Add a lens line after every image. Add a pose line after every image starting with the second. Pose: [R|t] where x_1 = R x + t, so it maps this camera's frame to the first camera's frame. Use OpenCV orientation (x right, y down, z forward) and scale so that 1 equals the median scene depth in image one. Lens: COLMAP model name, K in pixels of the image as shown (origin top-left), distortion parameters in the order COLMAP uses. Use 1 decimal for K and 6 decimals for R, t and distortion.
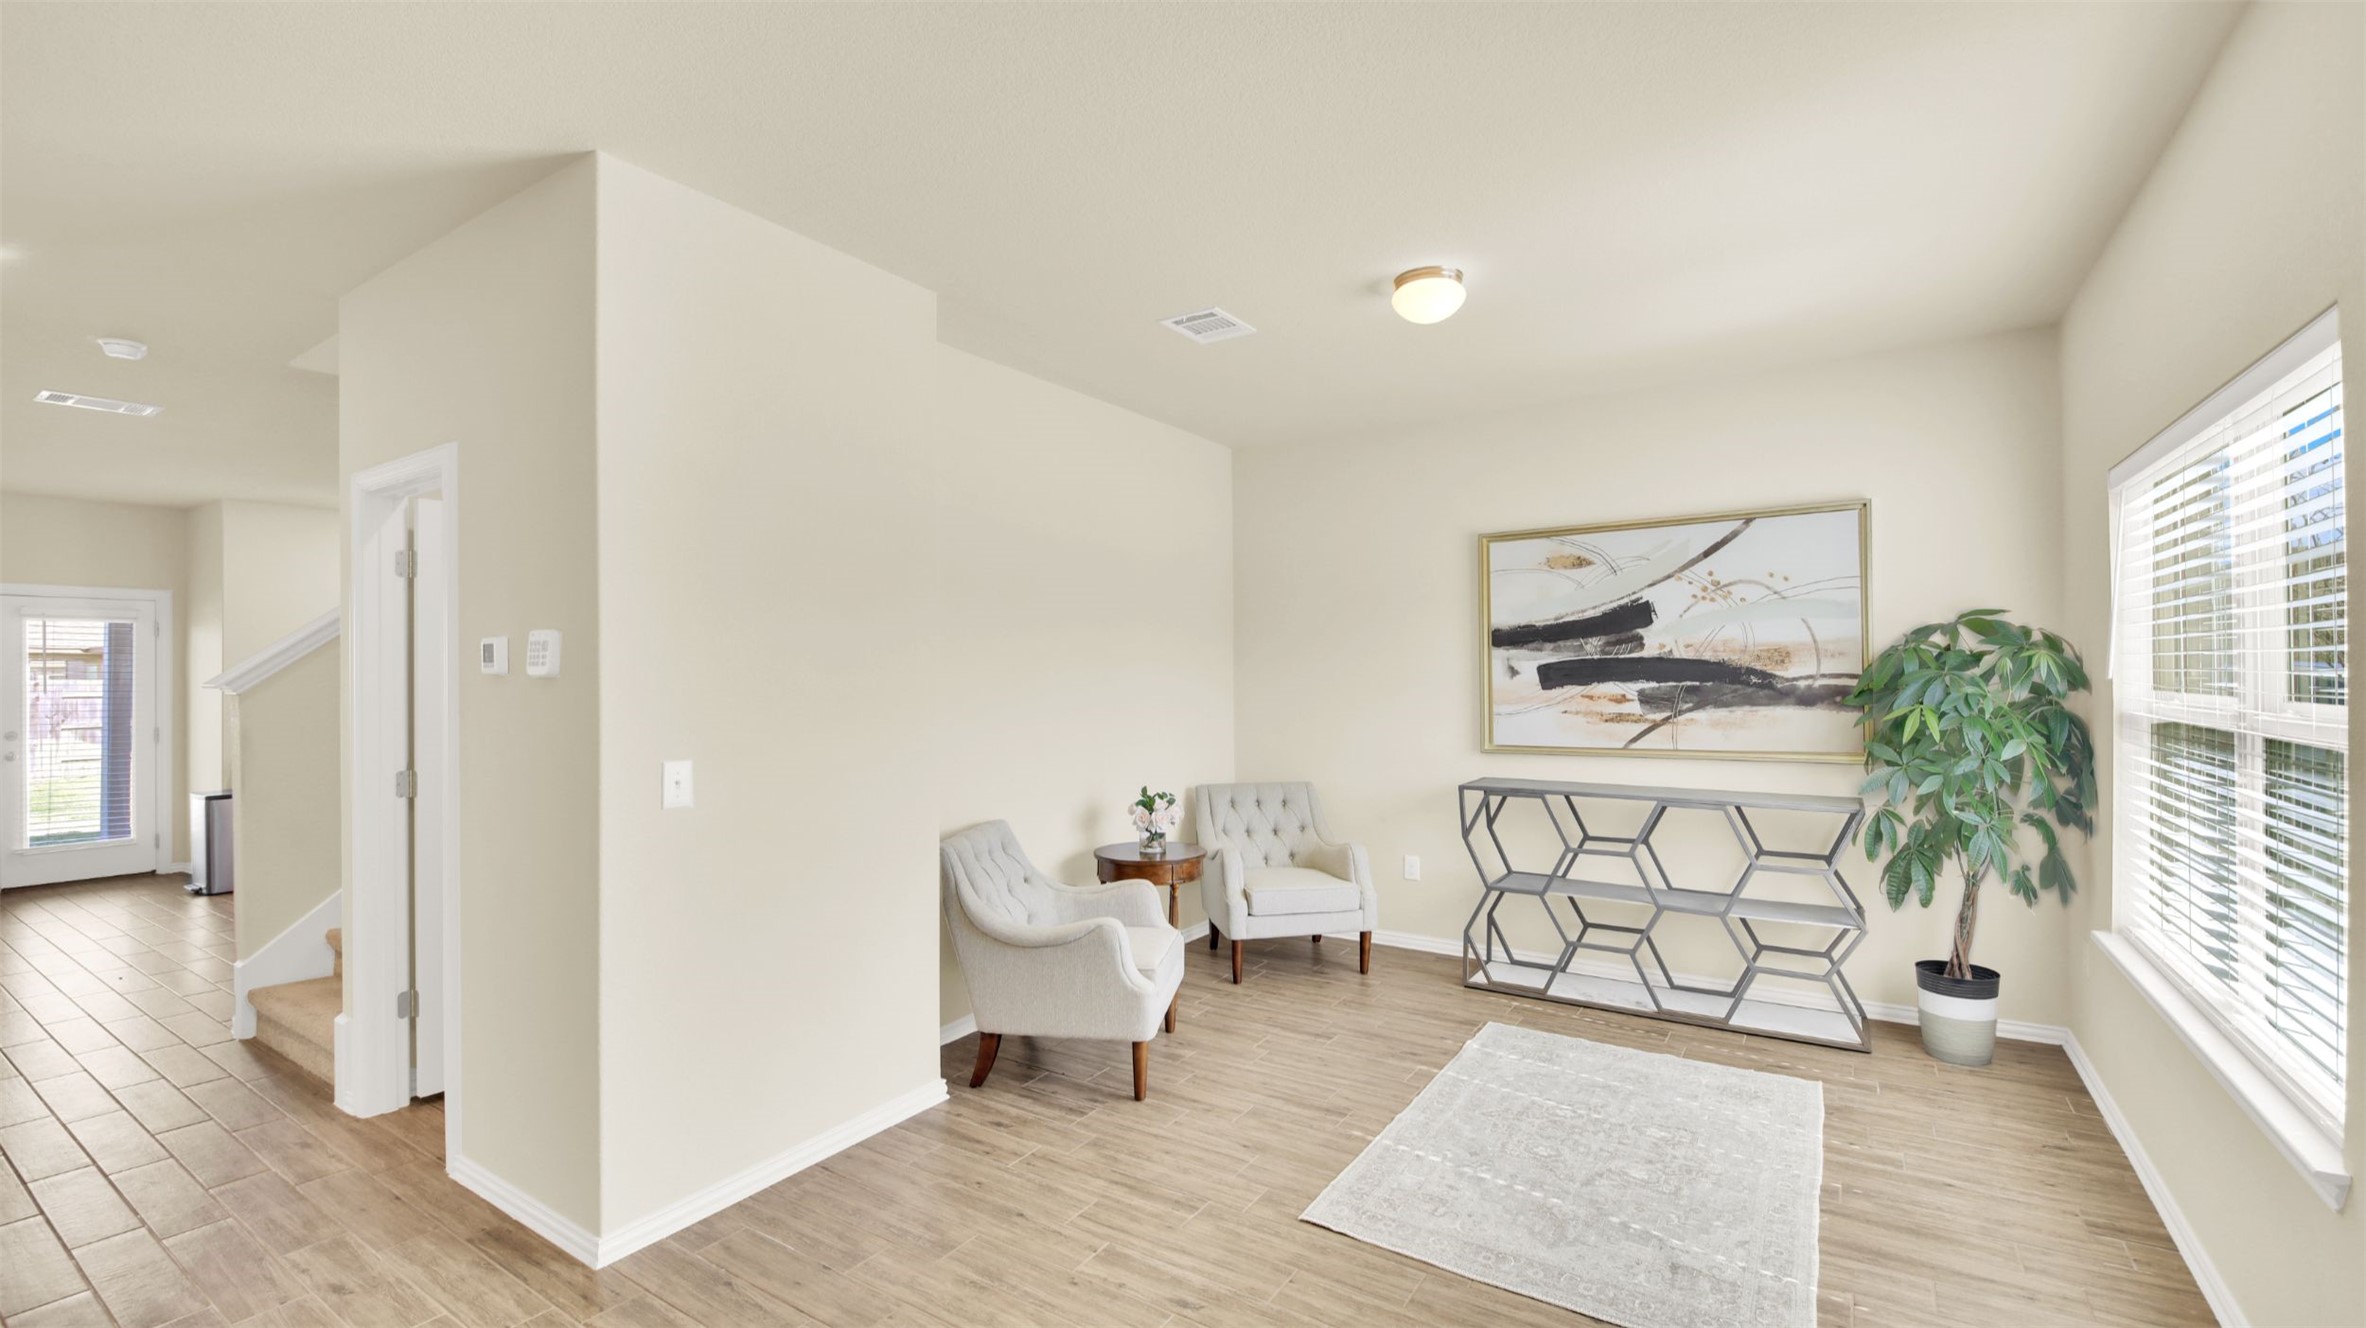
lens RADIAL K [[1029.1, 0, 1175.9], [0, 1029.1, 662.5], [0, 0, 1]] dist [0.011462, -0.012363]
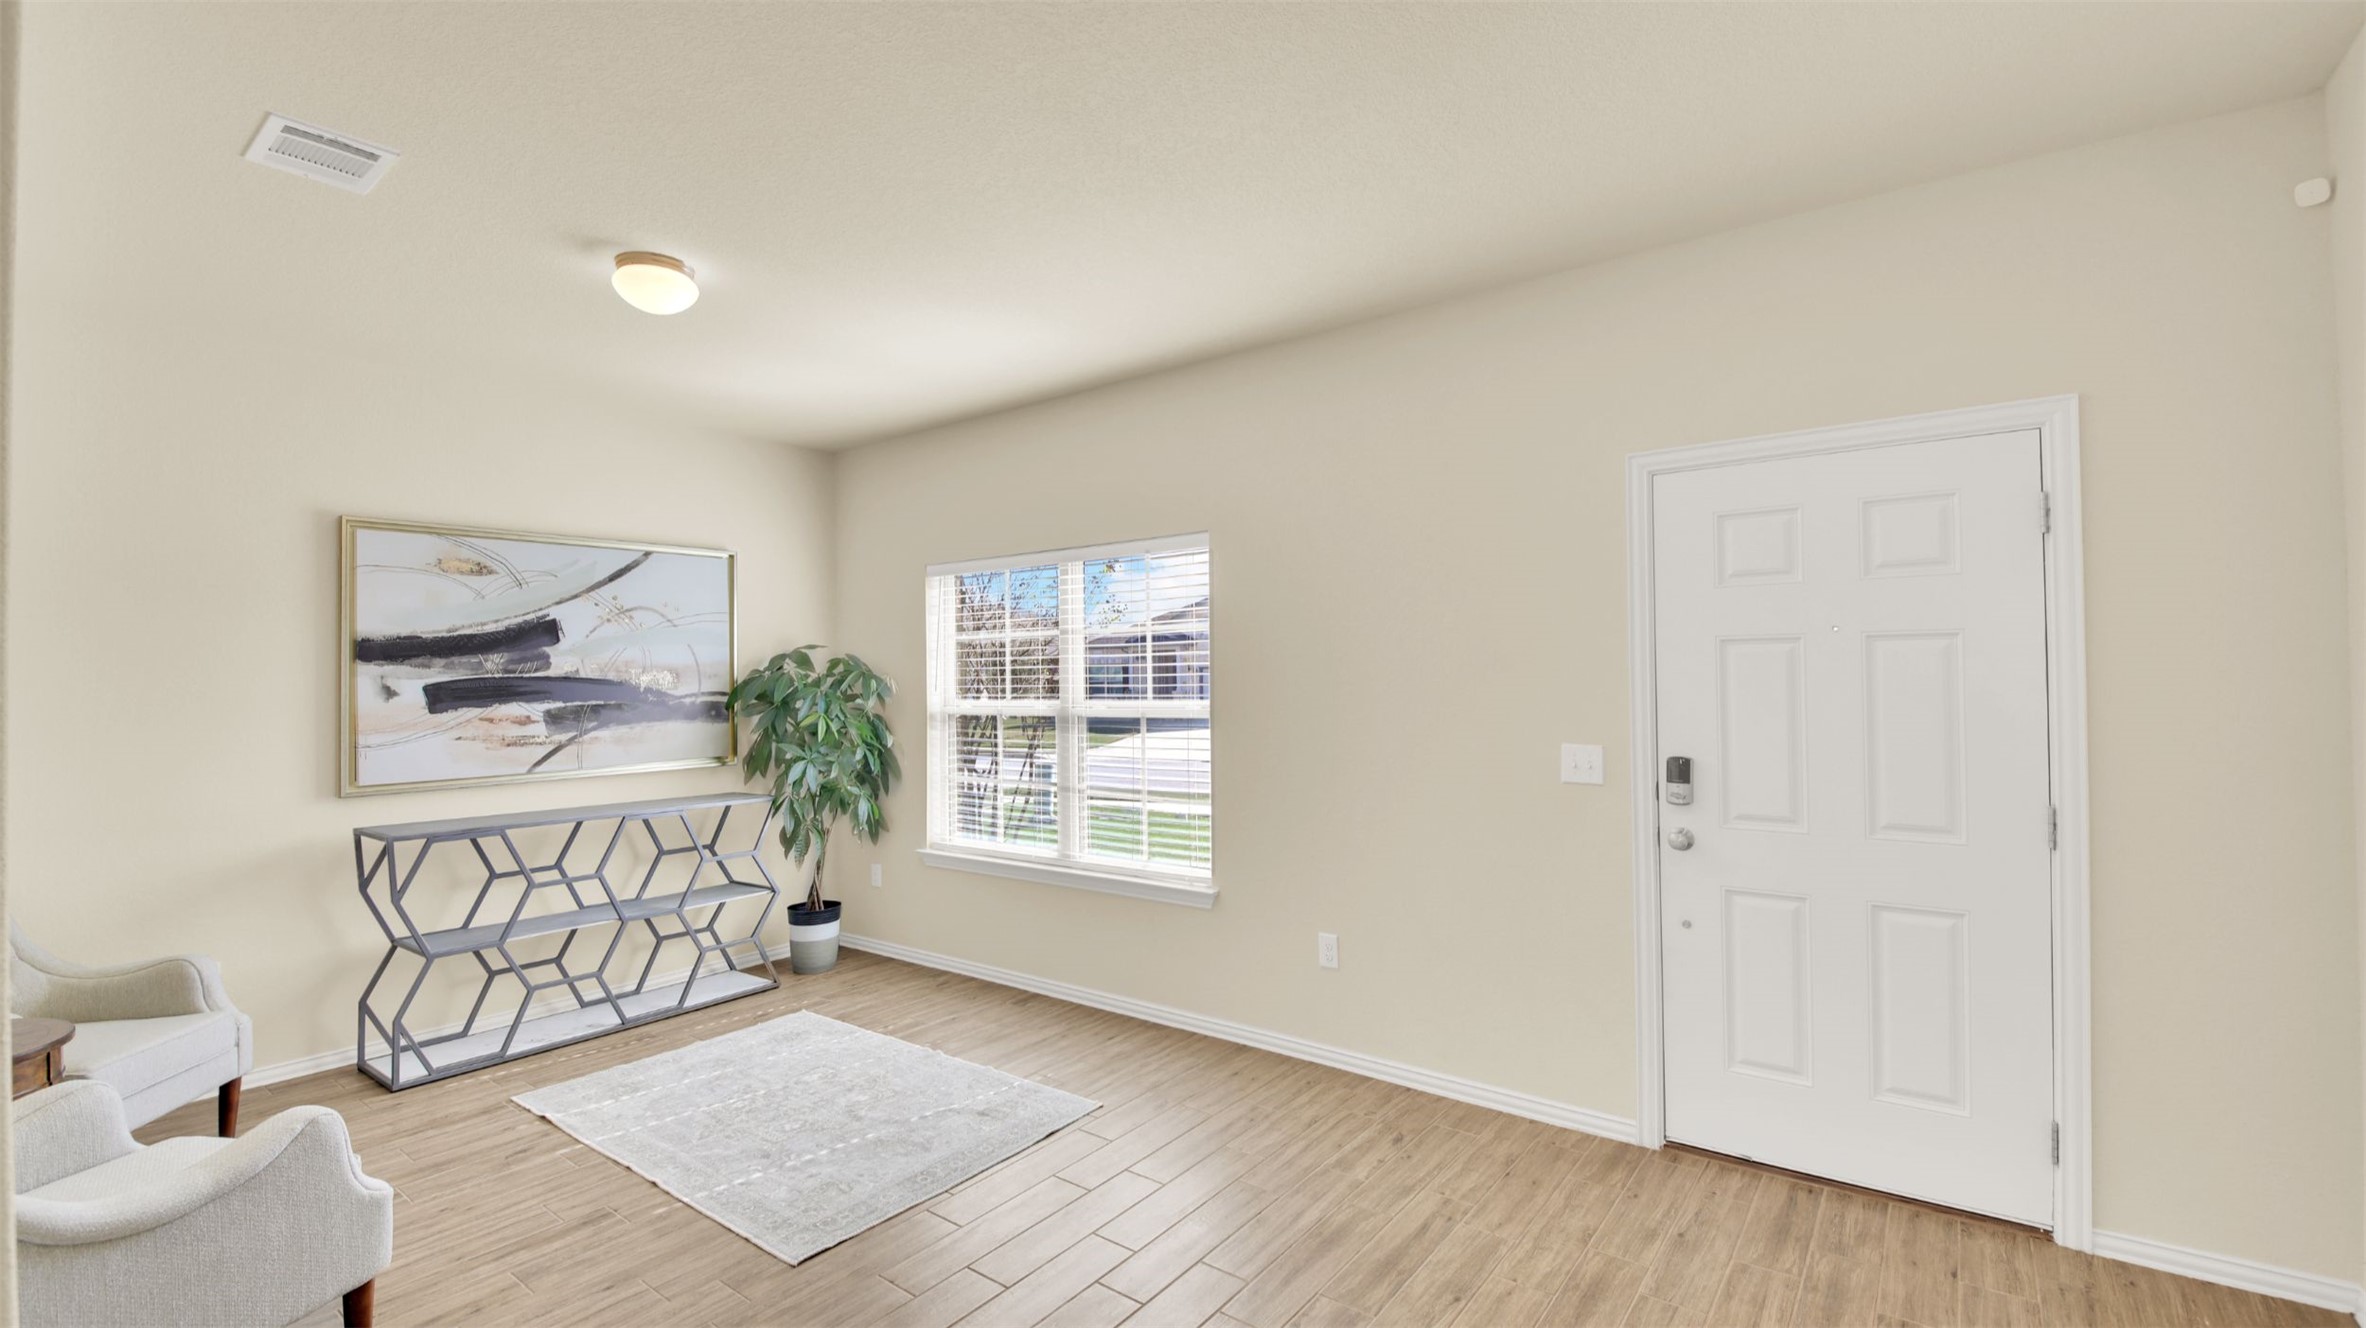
lens RADIAL K [[1031.9, 0, 1189.4], [0, 1031.9, 664.3], [0, 0, 1]] dist [0.045531, -0.029014]
pose [[0.043599, 0.023963, 0.998762, -0.524618], [0.000229, 0.999712, -0.023995, 0.007482], [-0.999049, 0.001275, 0.043581, 0.373733]]
